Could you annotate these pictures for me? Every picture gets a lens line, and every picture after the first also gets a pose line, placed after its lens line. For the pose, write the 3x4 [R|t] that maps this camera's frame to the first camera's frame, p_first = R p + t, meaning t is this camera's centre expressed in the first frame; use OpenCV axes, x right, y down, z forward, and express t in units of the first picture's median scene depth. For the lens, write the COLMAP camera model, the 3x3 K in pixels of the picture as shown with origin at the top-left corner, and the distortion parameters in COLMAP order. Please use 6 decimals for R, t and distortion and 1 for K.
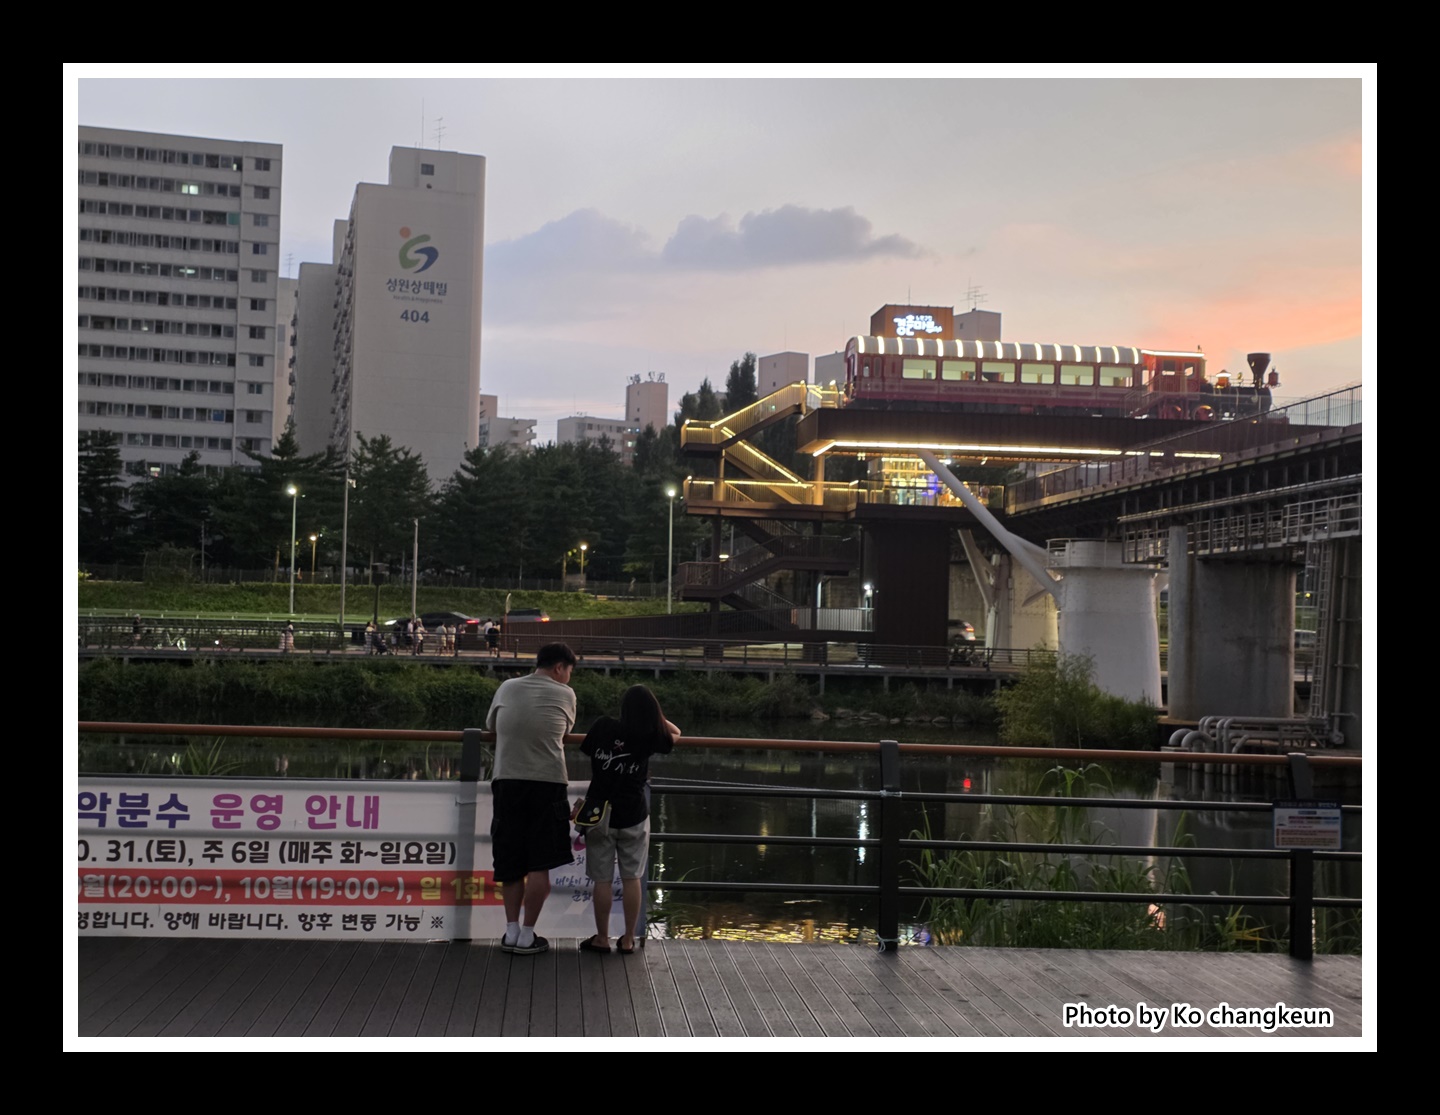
lens RADIAL K [[1693.1, 0, 712.4], [0, 1693.1, 559.9], [0, 0, 1]] dist [0.092409, 0.000000]
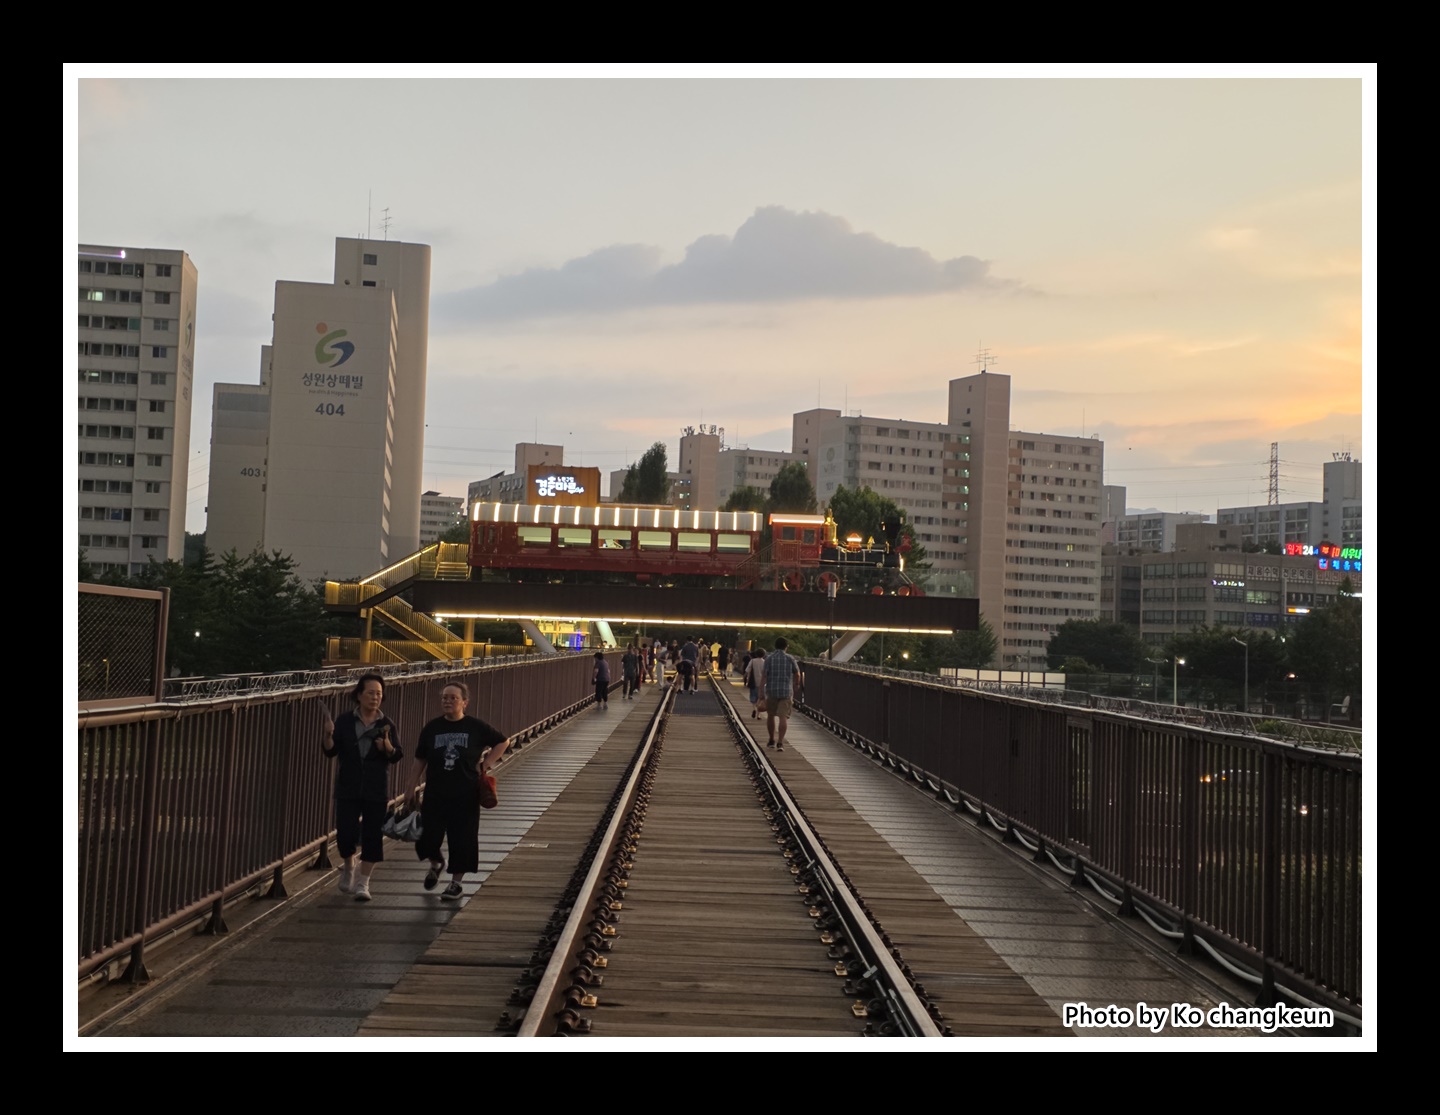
lens RADIAL K [[1693.1, 0, 716.5], [0, 1693.1, 551.7], [0, 0, 1]] dist [0.092409, 0.000000]
pose [[0.995852, 0.000819, -0.090981, 0.357197], [-0.002490, 0.999830, -0.018254, -0.095362], [0.090951, 0.018405, 0.995685, 0.011598]]
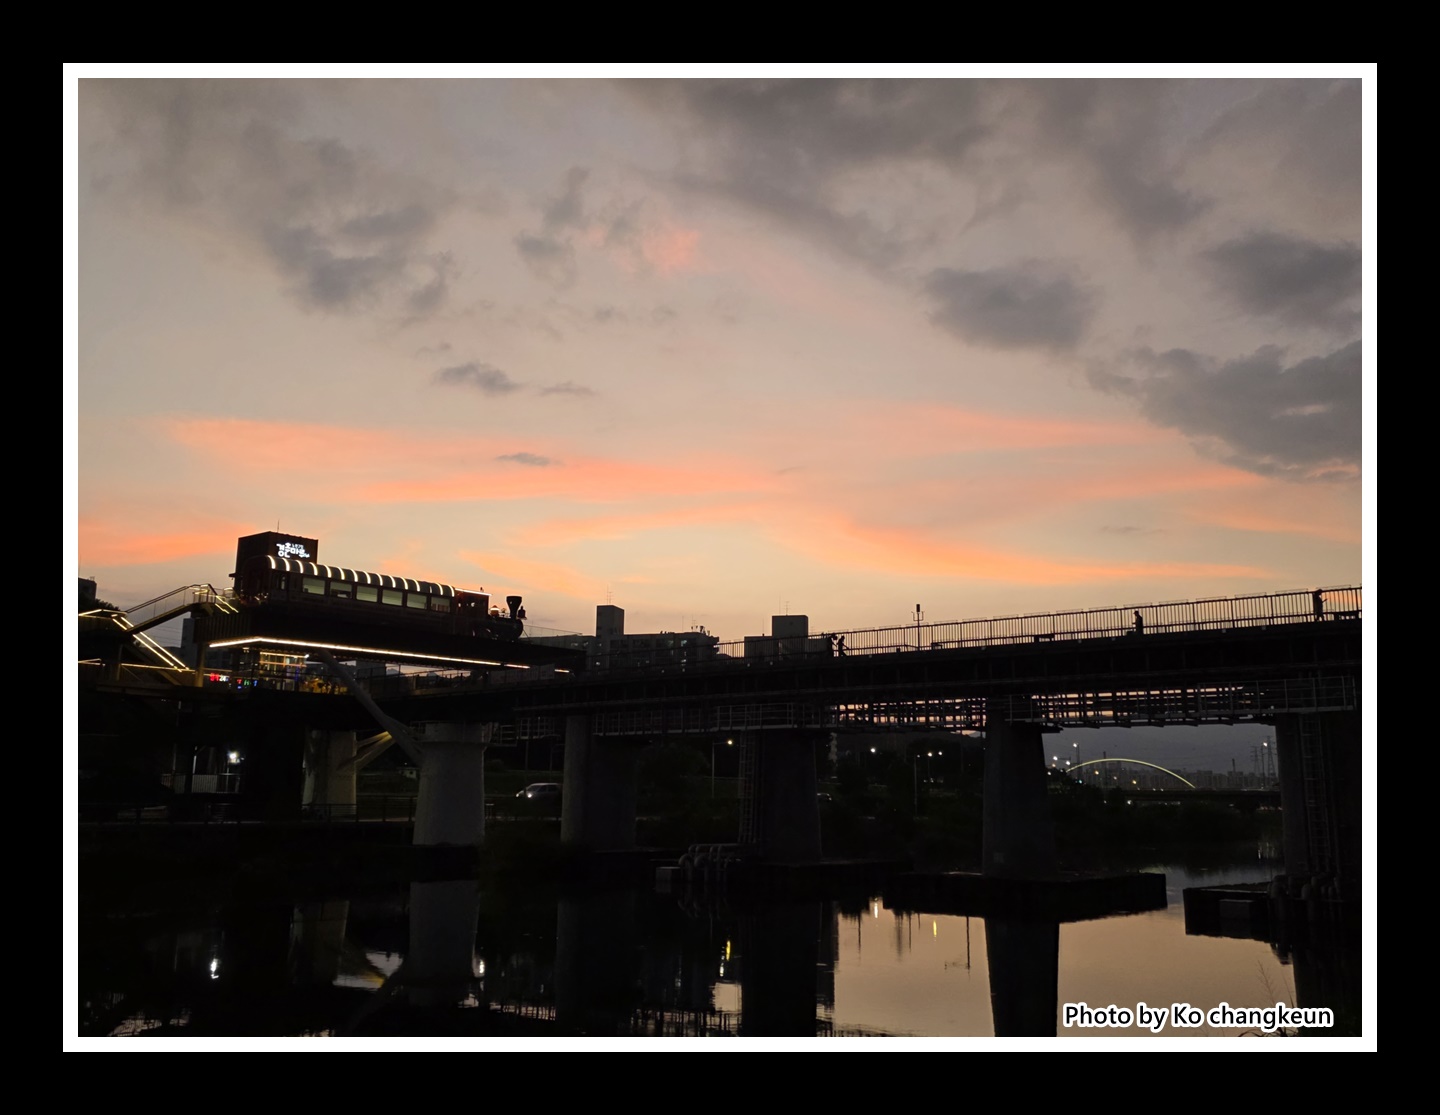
lens RADIAL K [[1255.2, 0, 706.9], [0, 1255.2, 552.1], [0, 0, 1]] dist [0.125885, -0.172247]
pose [[0.734176, 0.112113, 0.669639, -0.346436], [-0.018836, 0.989256, -0.144973, -0.003303], [-0.678698, 0.093822, 0.728400, 0.093964]]
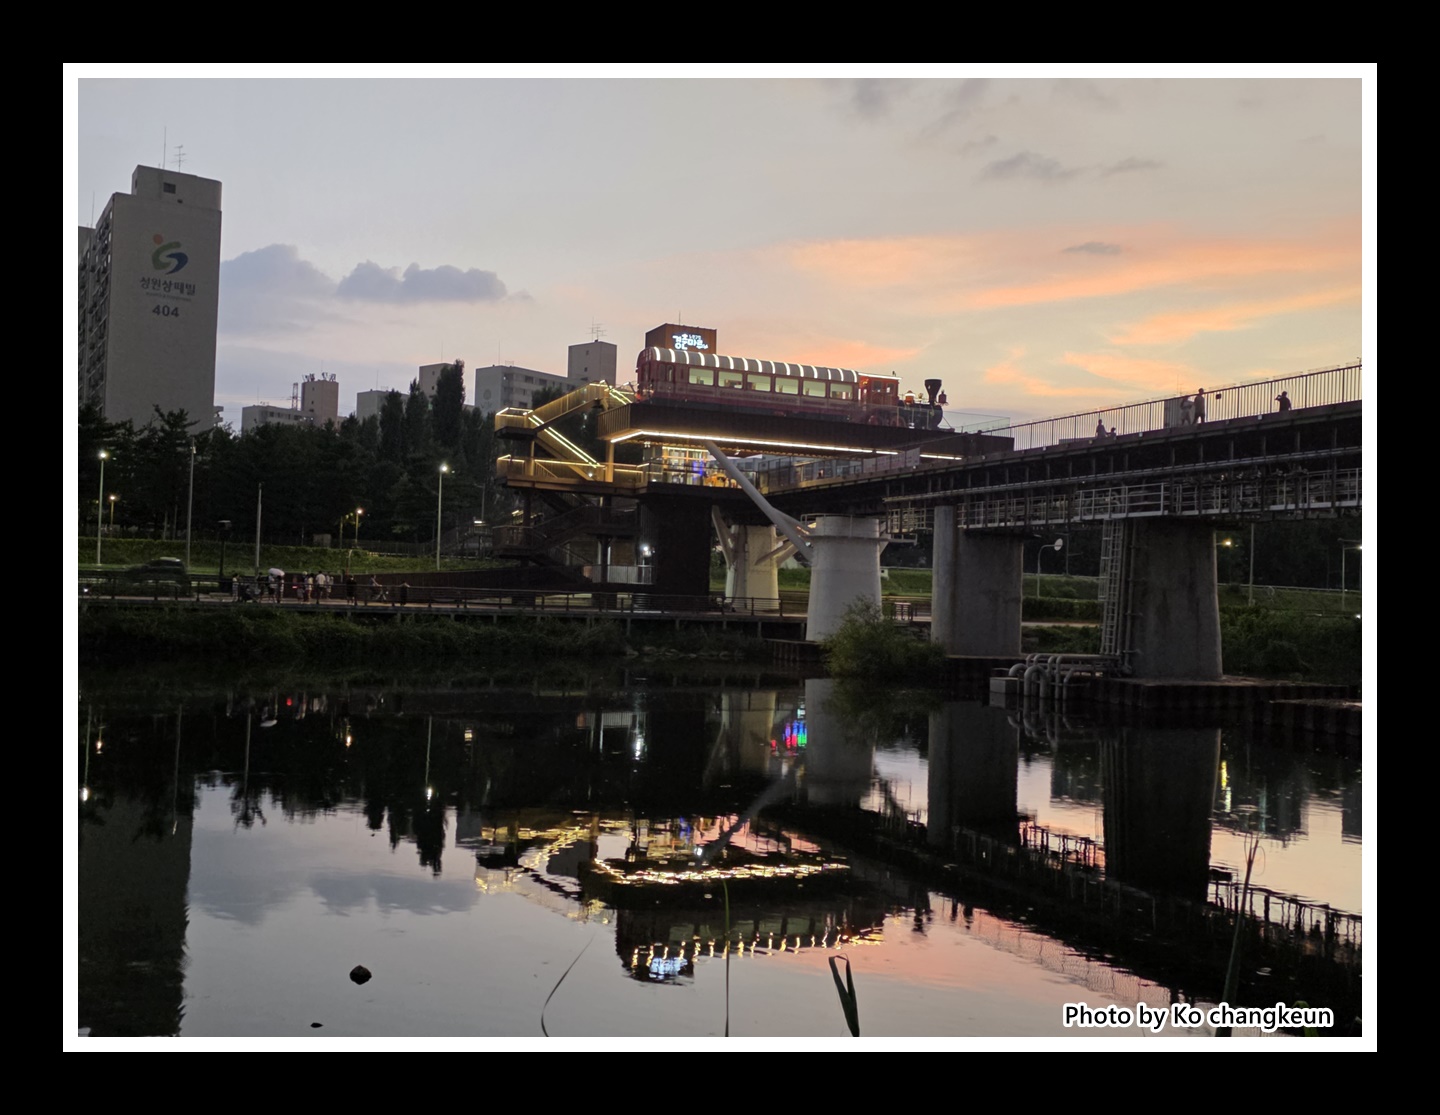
lens RADIAL K [[1255.2, 0, 716.1], [0, 1255.2, 541.6], [0, 0, 1]] dist [0.125885, -0.172247]
pose [[0.957725, 0.016742, 0.287197, -0.149463], [-0.019693, 0.999779, 0.007390, 0.003428], [-0.287009, -0.012734, 0.957843, 0.109449]]
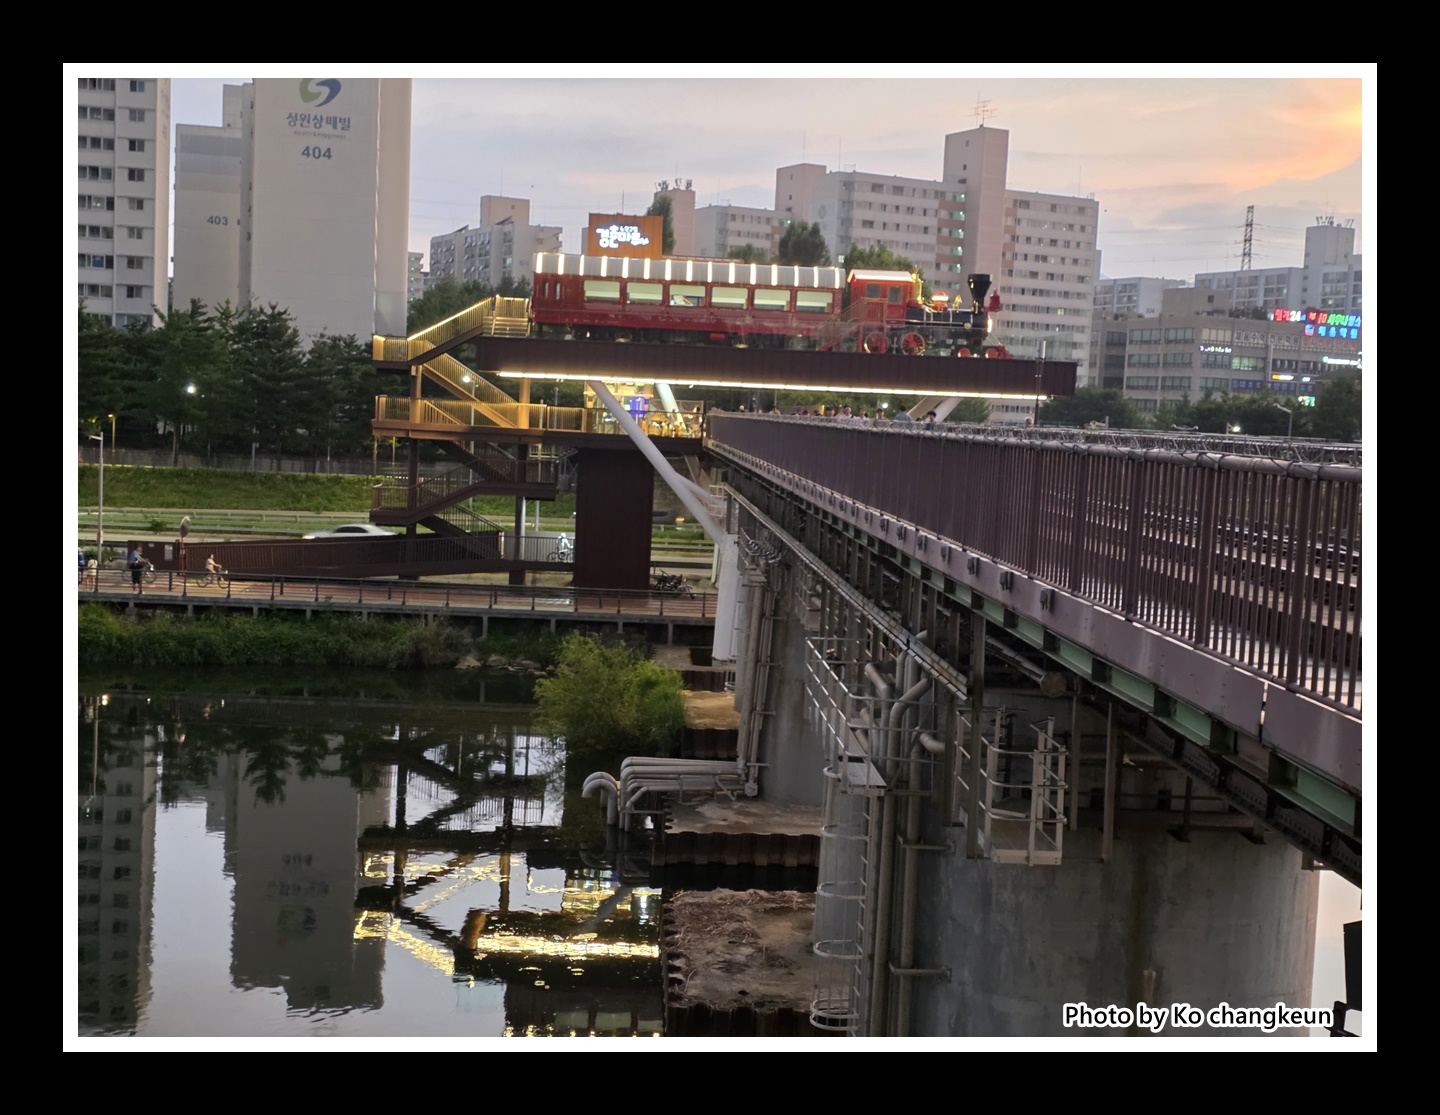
lens RADIAL K [[1693.1, 0, 711.1], [0, 1693.1, 539.6], [0, 0, 1]] dist [0.092409, 0.000000]
pose [[0.997808, 0.021423, -0.062611, 0.271666], [-0.014189, 0.993405, 0.113775, -0.093434], [0.064636, -0.112637, 0.991532, 0.067207]]
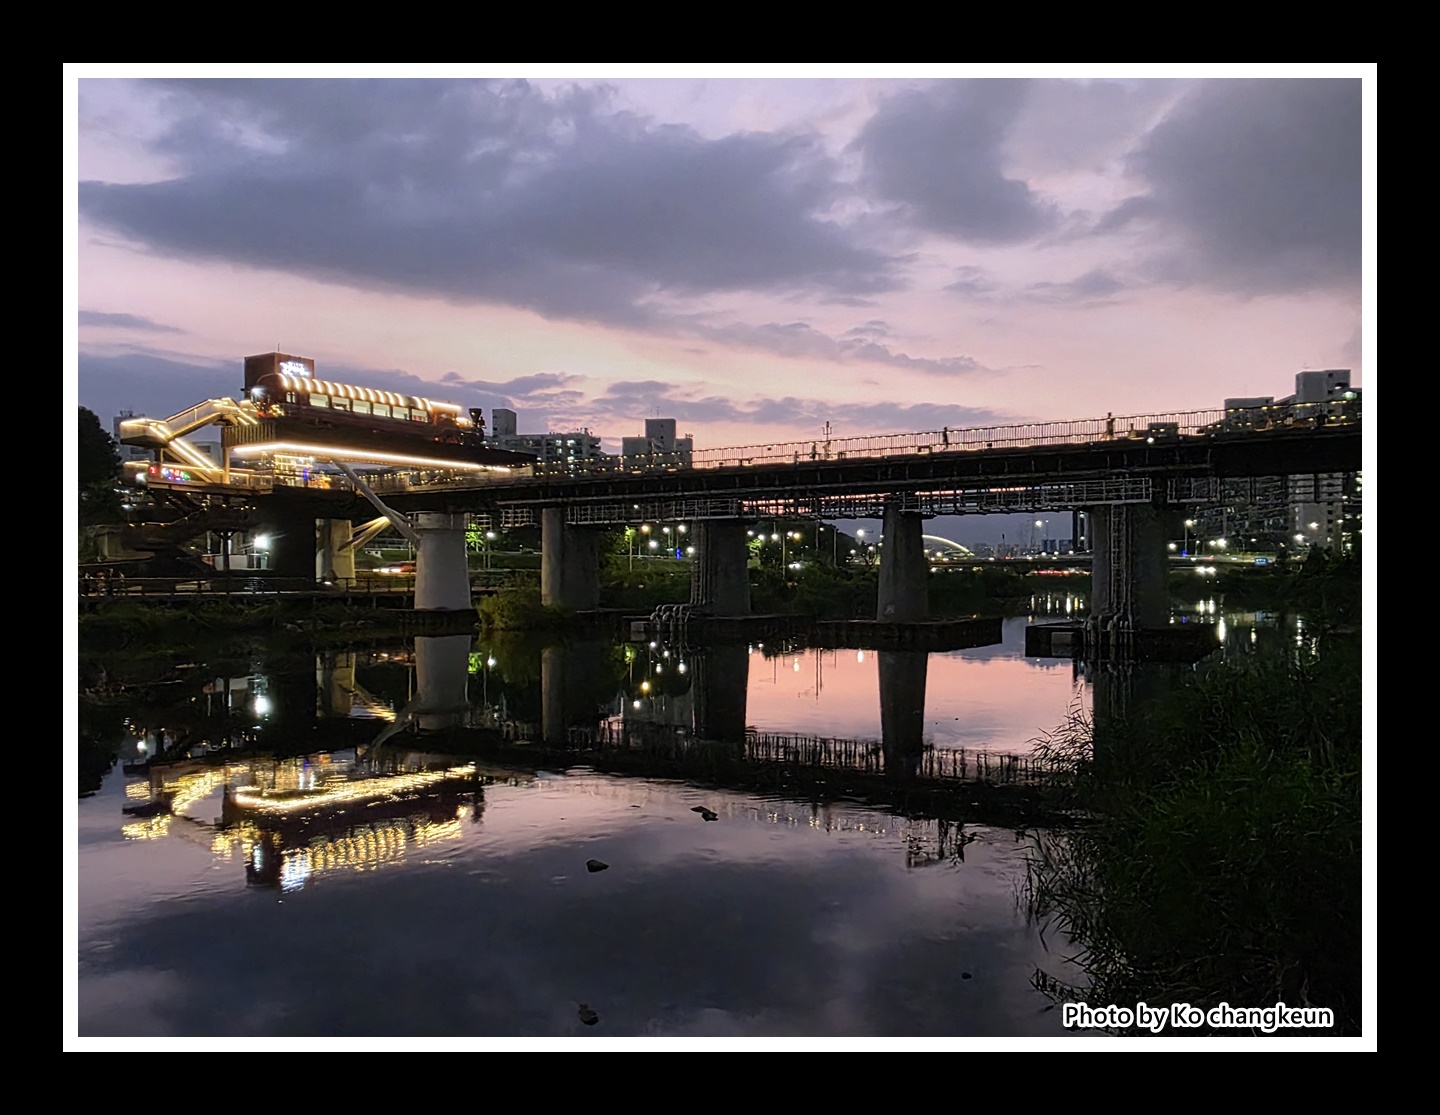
lens RADIAL K [[1079.5, 0, 708.2], [0, 1079.5, 573.4], [0, 0, 1]] dist [0.005108, 0.017297]
pose [[0.646508, -0.028046, 0.762392, -0.454613], [-0.012361, 0.998808, 0.047225, -0.005726], [-0.762807, -0.039955, 0.645390, 0.089524]]
